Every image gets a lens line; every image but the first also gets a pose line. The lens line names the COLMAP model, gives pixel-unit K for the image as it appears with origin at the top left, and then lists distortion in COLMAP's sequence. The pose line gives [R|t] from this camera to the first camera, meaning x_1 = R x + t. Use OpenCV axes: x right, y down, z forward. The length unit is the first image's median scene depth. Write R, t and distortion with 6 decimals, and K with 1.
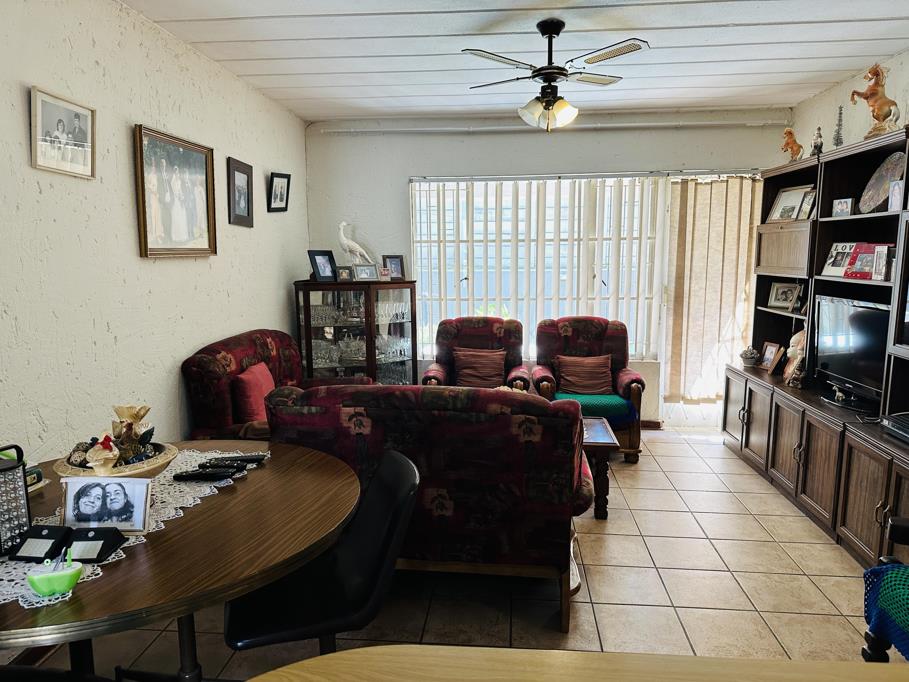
lens RADIAL K [[639.0, 0, 454.5], [0, 639.0, 341.0], [0, 0, 1]] dist [0.041239, -0.044601]
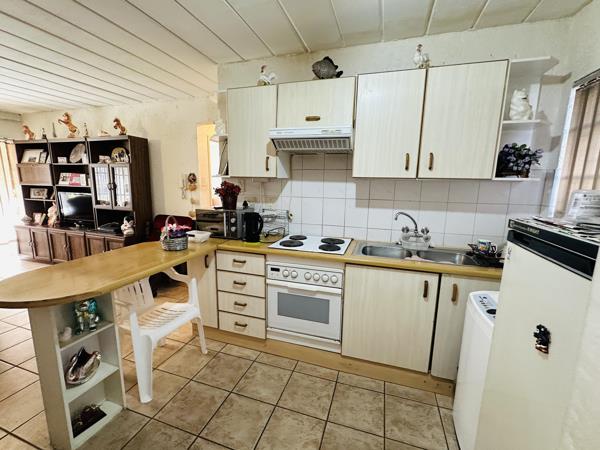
lens RADIAL K [[260.5, 0, 300.0], [0, 260.5, 225.0], [0, 0, 1]] dist [0.000275, 0.000029]
pose [[0.222243, -0.159100, 0.961923, -0.292488], [0.117729, 0.983756, 0.135511, 0.037662], [-0.967857, 0.083130, 0.237364, -0.239772]]
